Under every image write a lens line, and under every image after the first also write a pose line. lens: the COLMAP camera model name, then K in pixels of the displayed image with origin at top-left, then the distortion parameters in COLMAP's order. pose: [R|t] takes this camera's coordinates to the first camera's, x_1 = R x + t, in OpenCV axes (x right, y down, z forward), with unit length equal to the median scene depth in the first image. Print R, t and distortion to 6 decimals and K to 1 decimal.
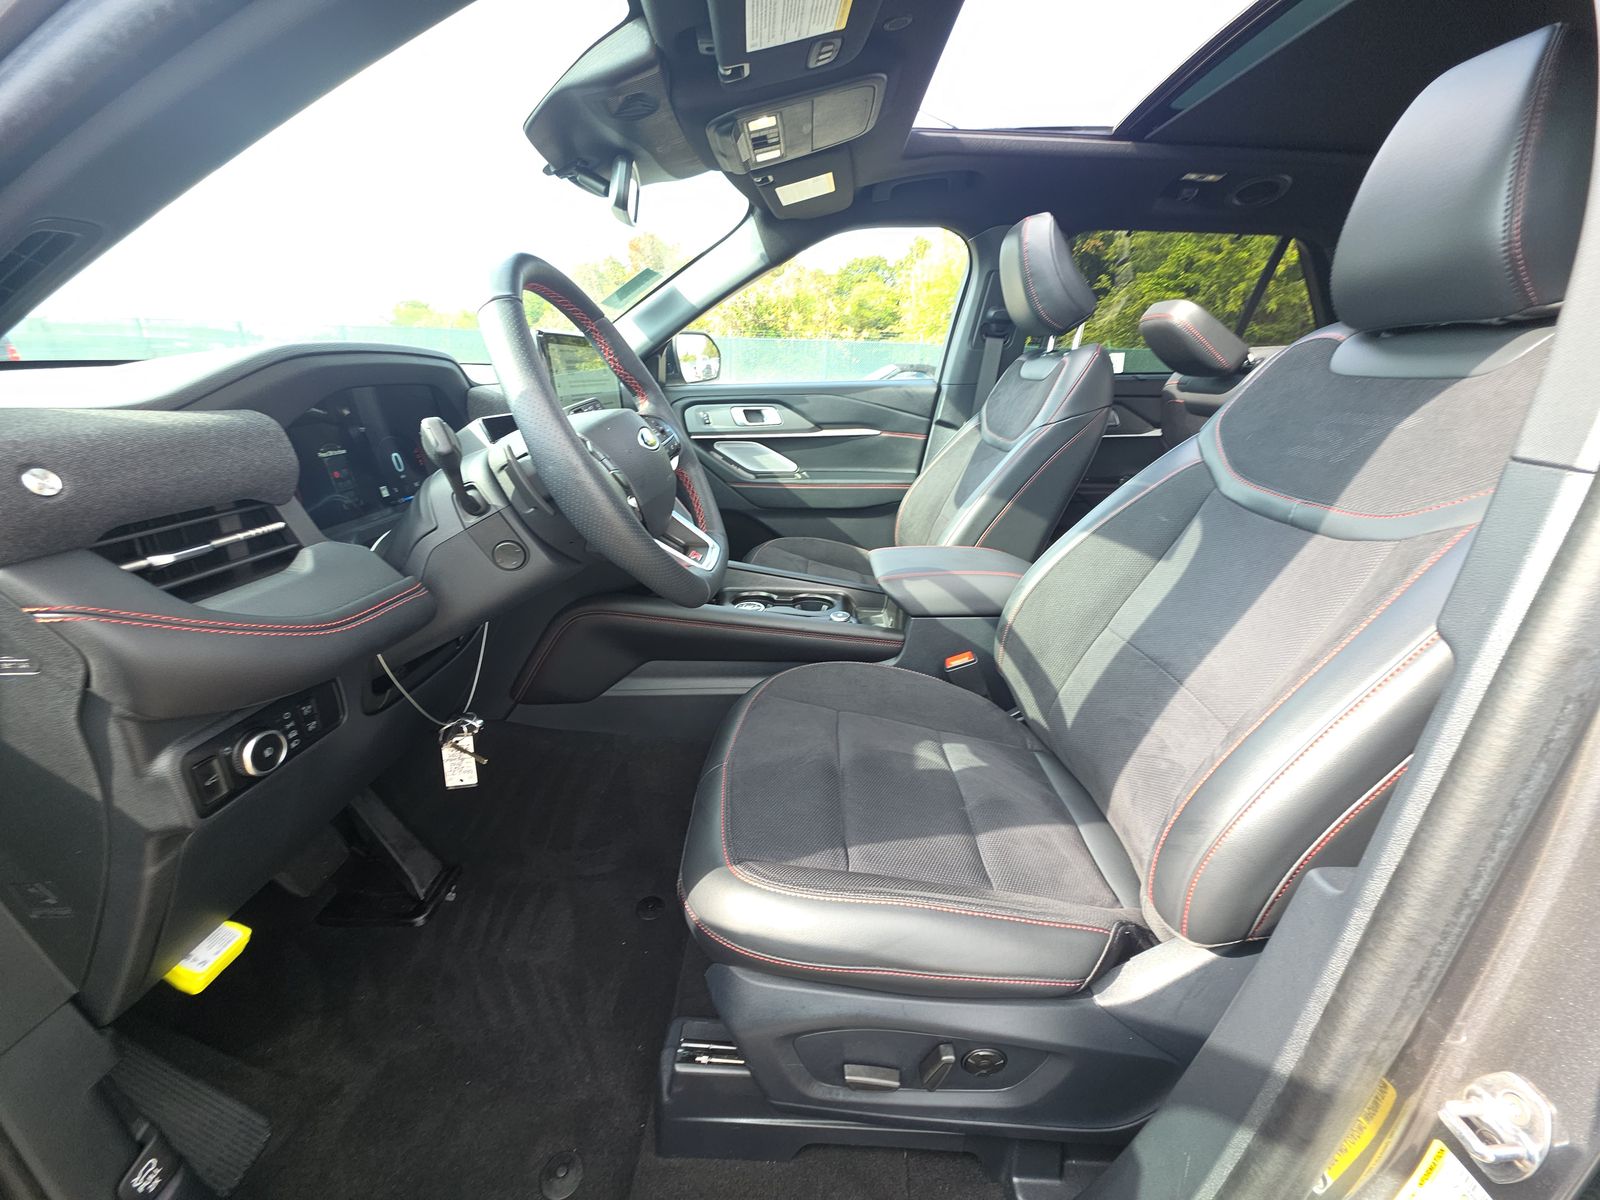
lens RADIAL K [[627.6, 0, 801.6], [0, 627.6, 596.0], [0, 0, 1]] dist [0.003723, -0.001360]
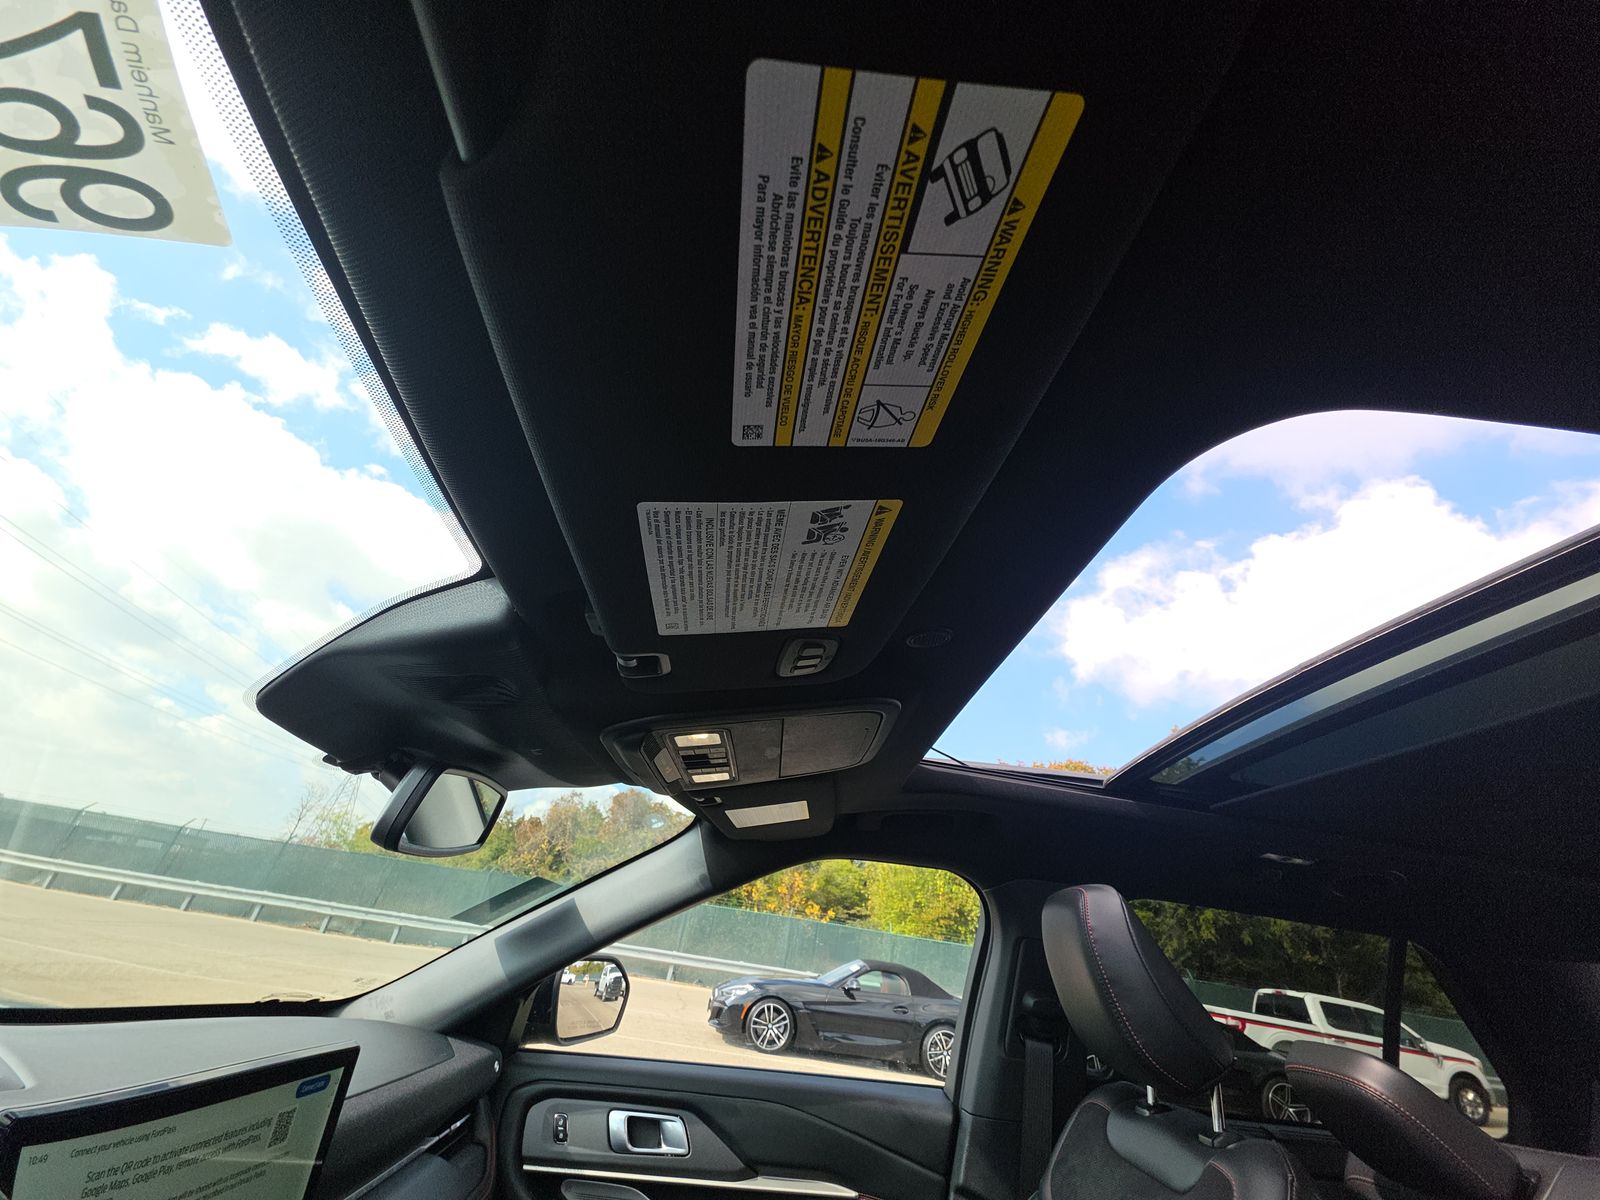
lens RADIAL K [[627.6, 0, 801.5], [0, 627.6, 603.4], [0, 0, 1]] dist [0.003723, -0.001360]
pose [[0.992666, 0.120882, -0.001372, 0.013680], [-0.081644, 0.661997, -0.745046, -0.247865], [-0.089154, 0.739694, 0.667011, 0.306609]]
